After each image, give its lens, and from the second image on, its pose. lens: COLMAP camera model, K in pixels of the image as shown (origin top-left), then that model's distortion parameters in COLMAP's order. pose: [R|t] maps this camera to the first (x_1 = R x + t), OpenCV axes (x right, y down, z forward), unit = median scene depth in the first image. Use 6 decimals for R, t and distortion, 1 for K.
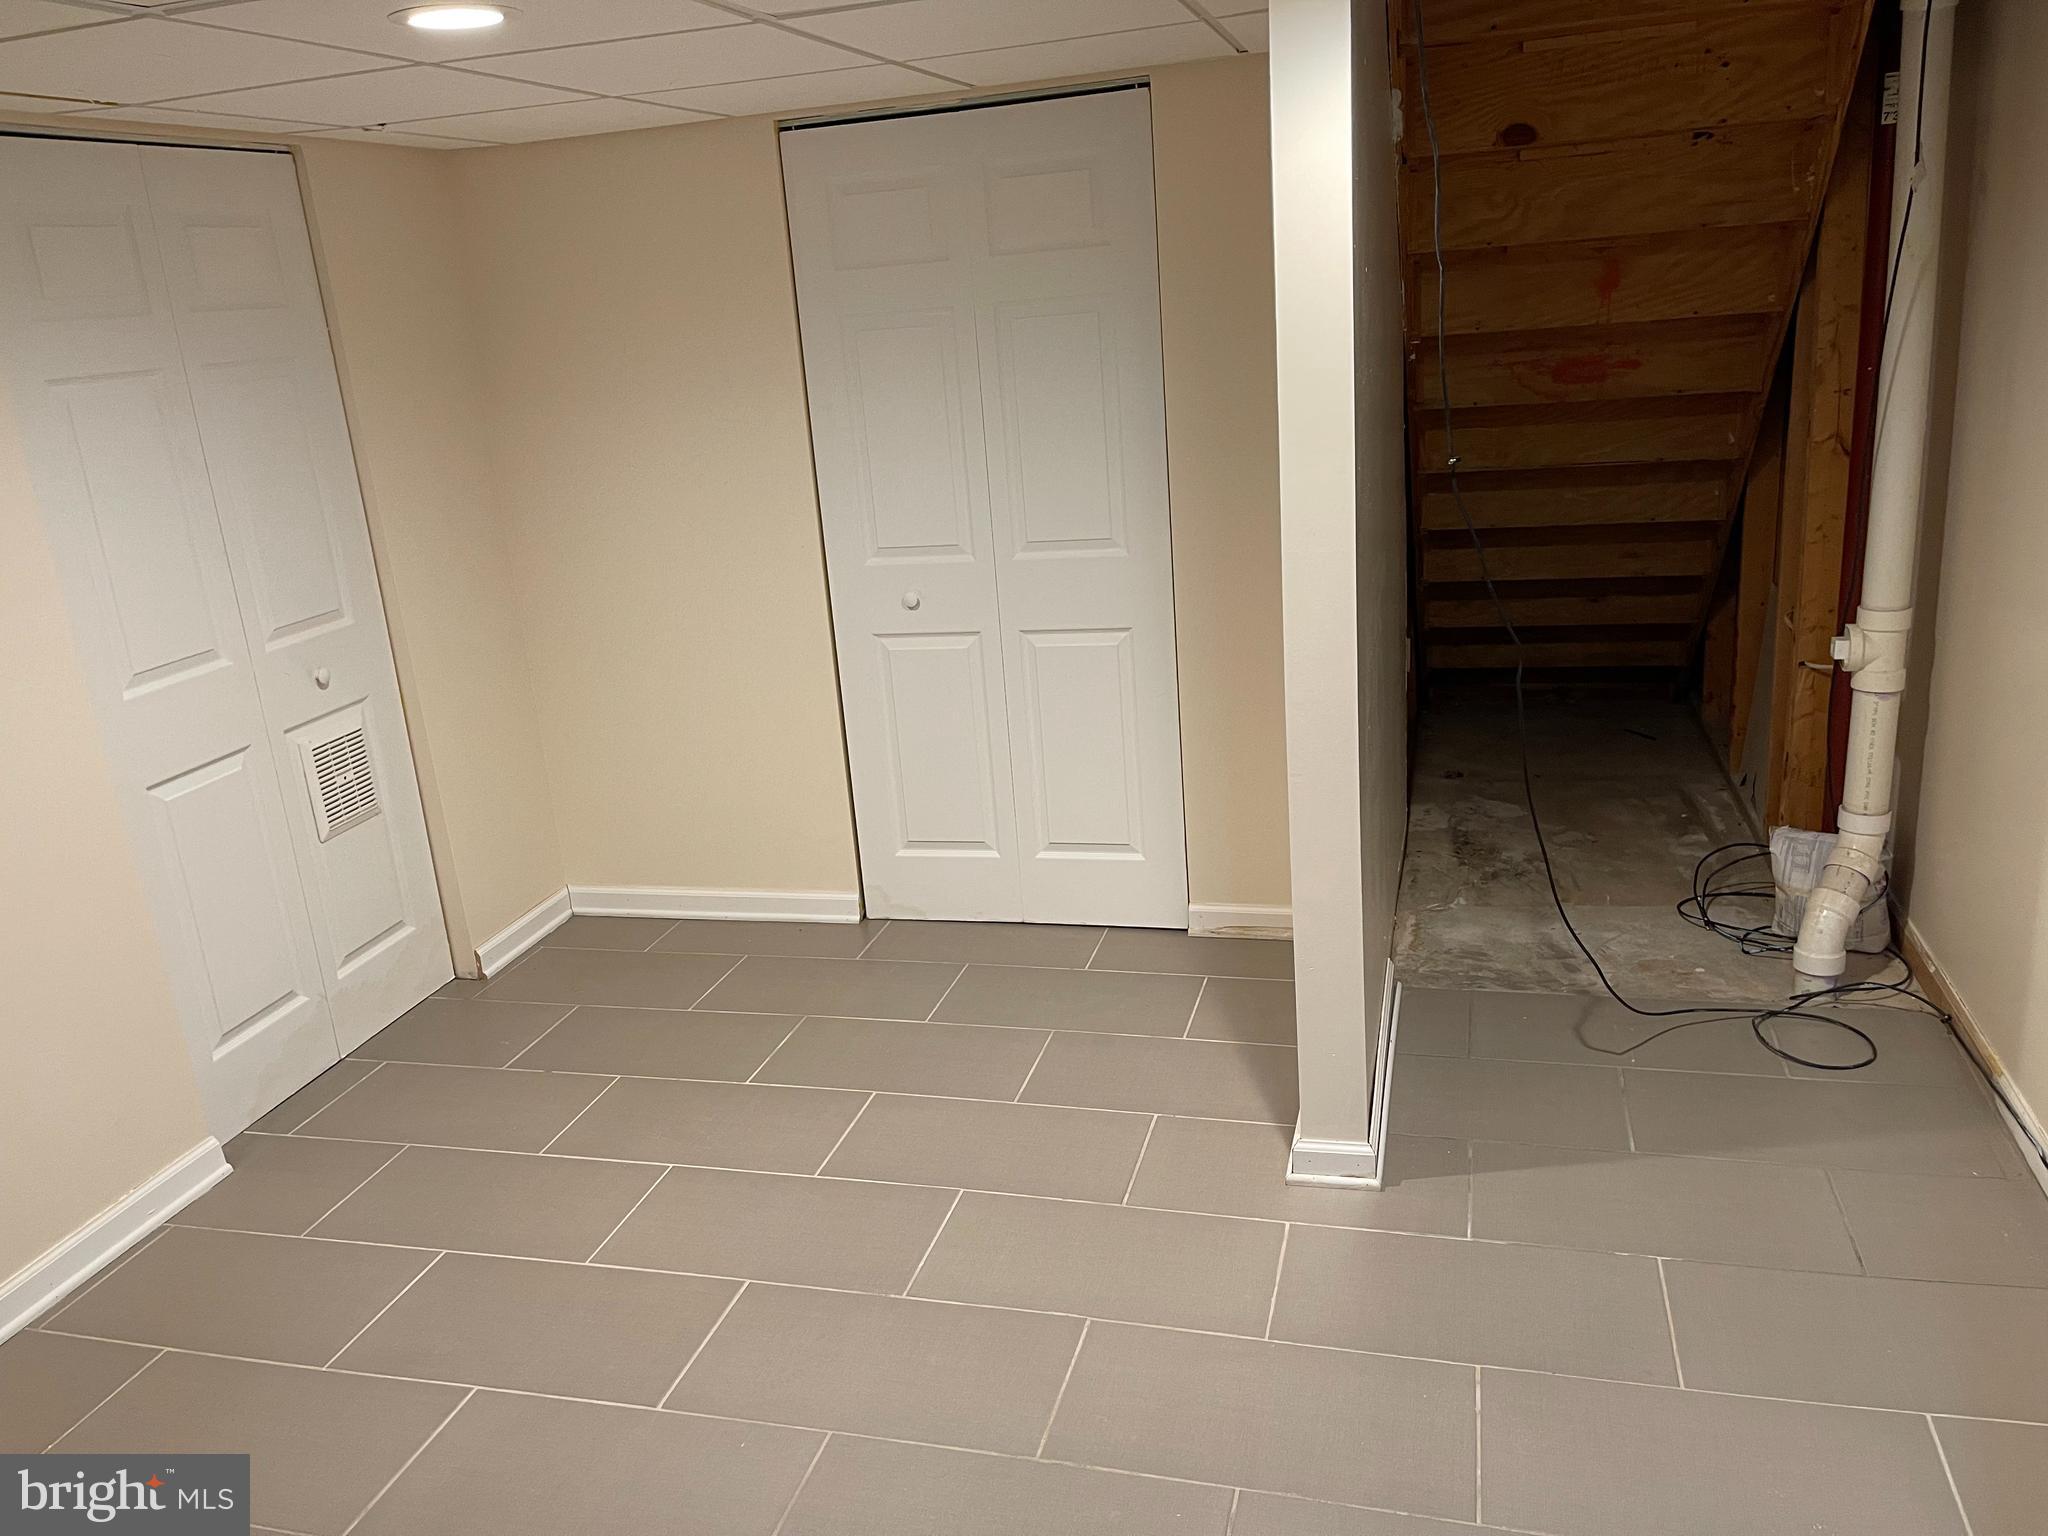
lens RADIAL K [[1589.0, 0, 1016.6], [0, 1589.0, 762.1], [0, 0, 1]] dist [0.061935, -0.001878]
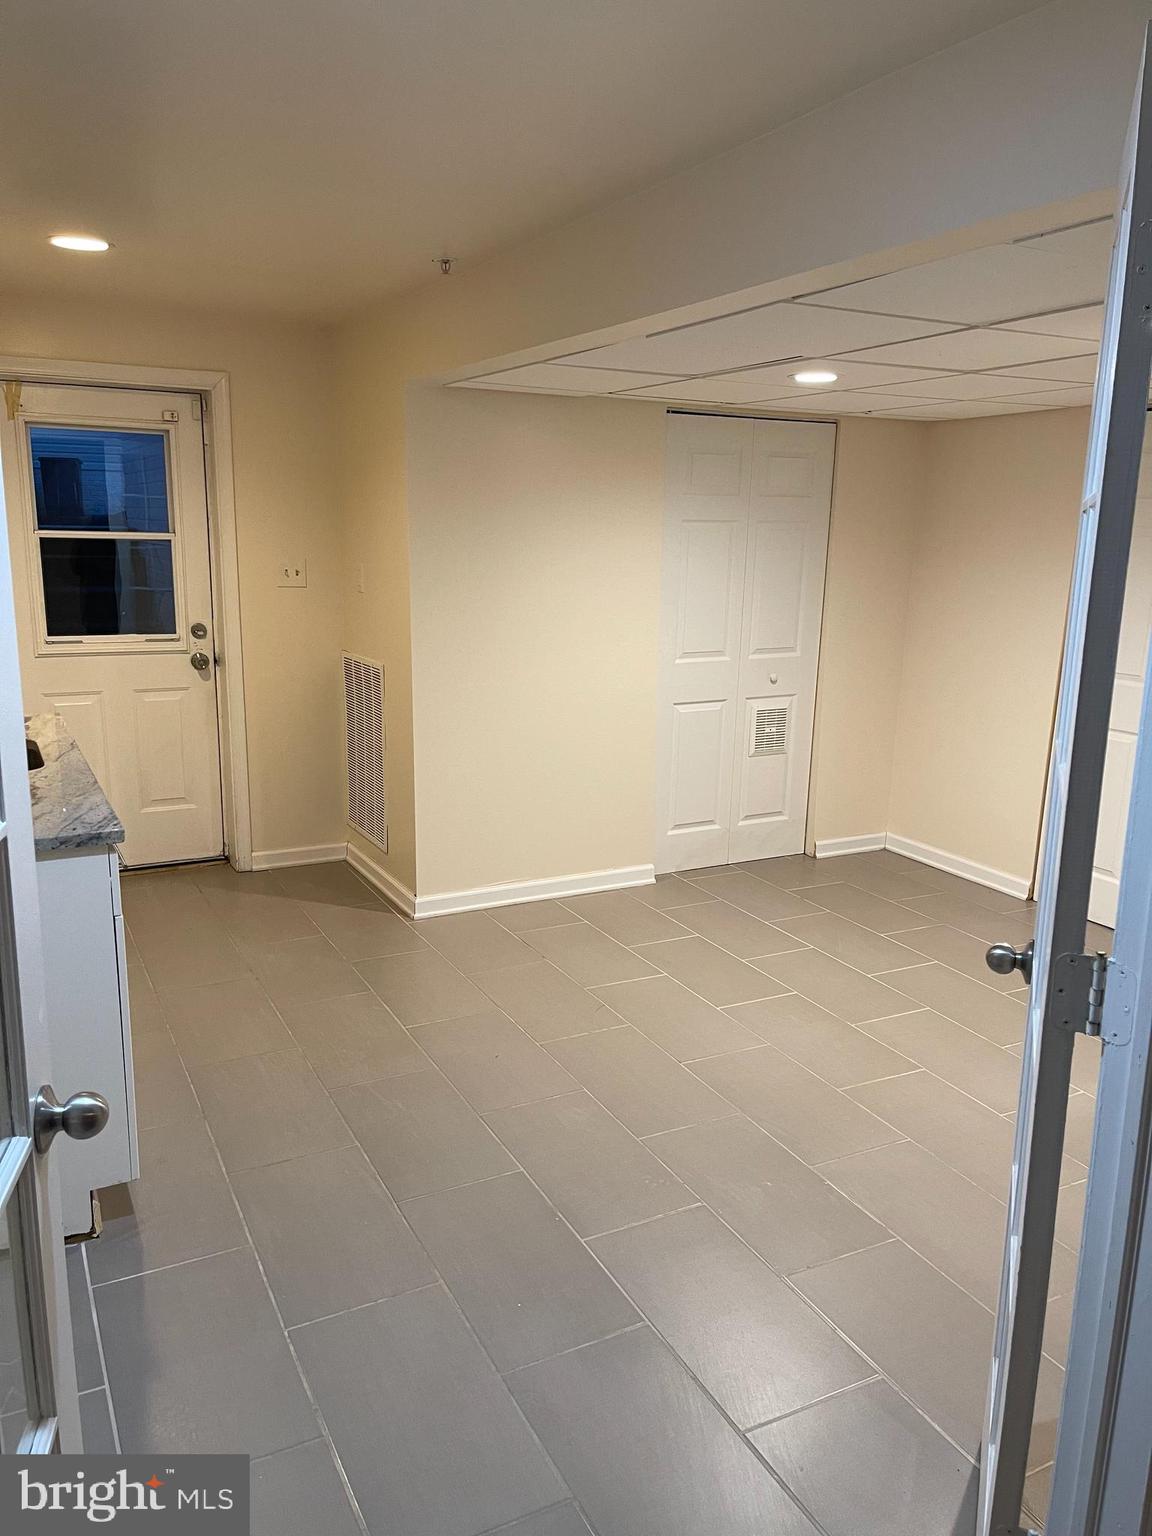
lens RADIAL K [[1156.9, 0, 576.0], [0, 1156.9, 768.0], [0, 0, 1]] dist [0.064499, -0.101372]
pose [[0.682635, 0.251755, -0.686024, 0.410019], [-0.283955, 0.956393, 0.068422, 0.025225], [0.673334, 0.148093, 0.724355, -0.190408]]
